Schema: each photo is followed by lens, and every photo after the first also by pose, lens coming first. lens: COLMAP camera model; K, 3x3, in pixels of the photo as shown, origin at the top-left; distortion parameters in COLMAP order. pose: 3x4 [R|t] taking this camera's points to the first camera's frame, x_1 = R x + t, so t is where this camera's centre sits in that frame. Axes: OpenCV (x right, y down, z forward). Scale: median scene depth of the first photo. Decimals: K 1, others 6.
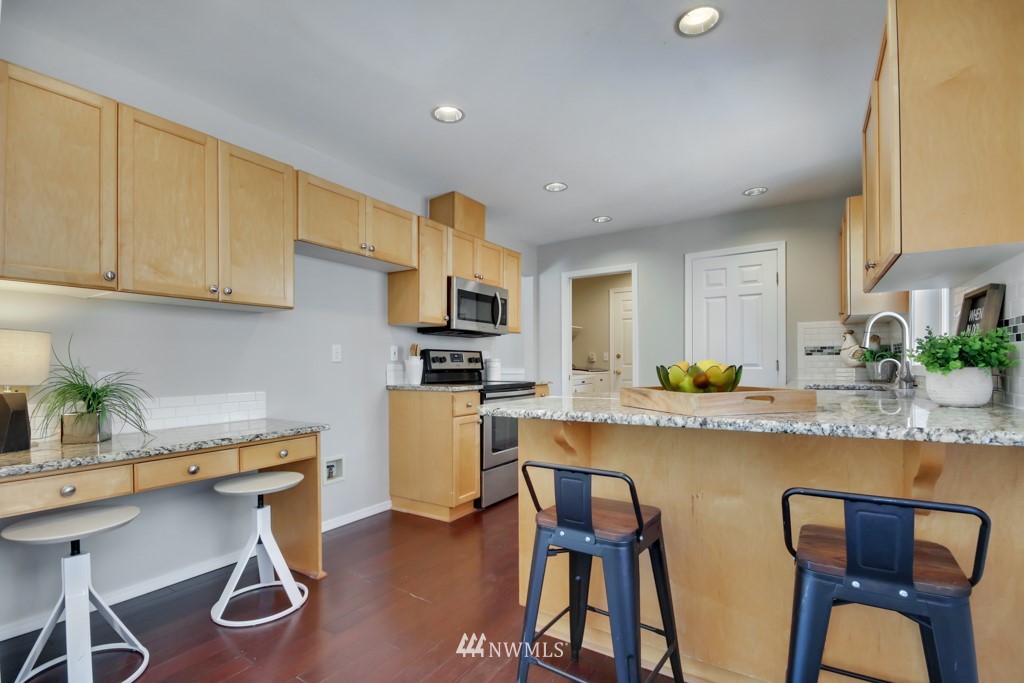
lens RADIAL K [[472.3, 0, 511.9], [0, 472.3, 366.2], [0, 0, 1]] dist [0.011594, -0.008873]
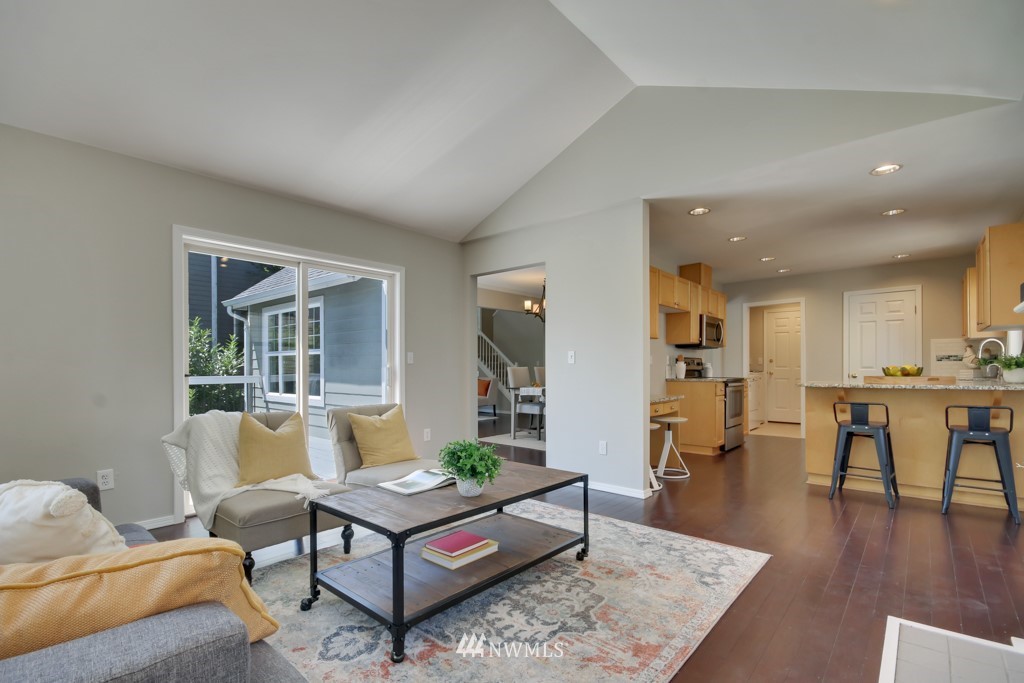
lens RADIAL K [[472.3, 0, 511.9], [0, 472.3, 366.2], [0, 0, 1]] dist [0.011594, -0.008873]
pose [[0.989011, 0.002170, -0.147824, -0.572028], [-0.002821, 0.999987, -0.004191, 0.004086], [0.147813, 0.004562, 0.989005, -0.801687]]
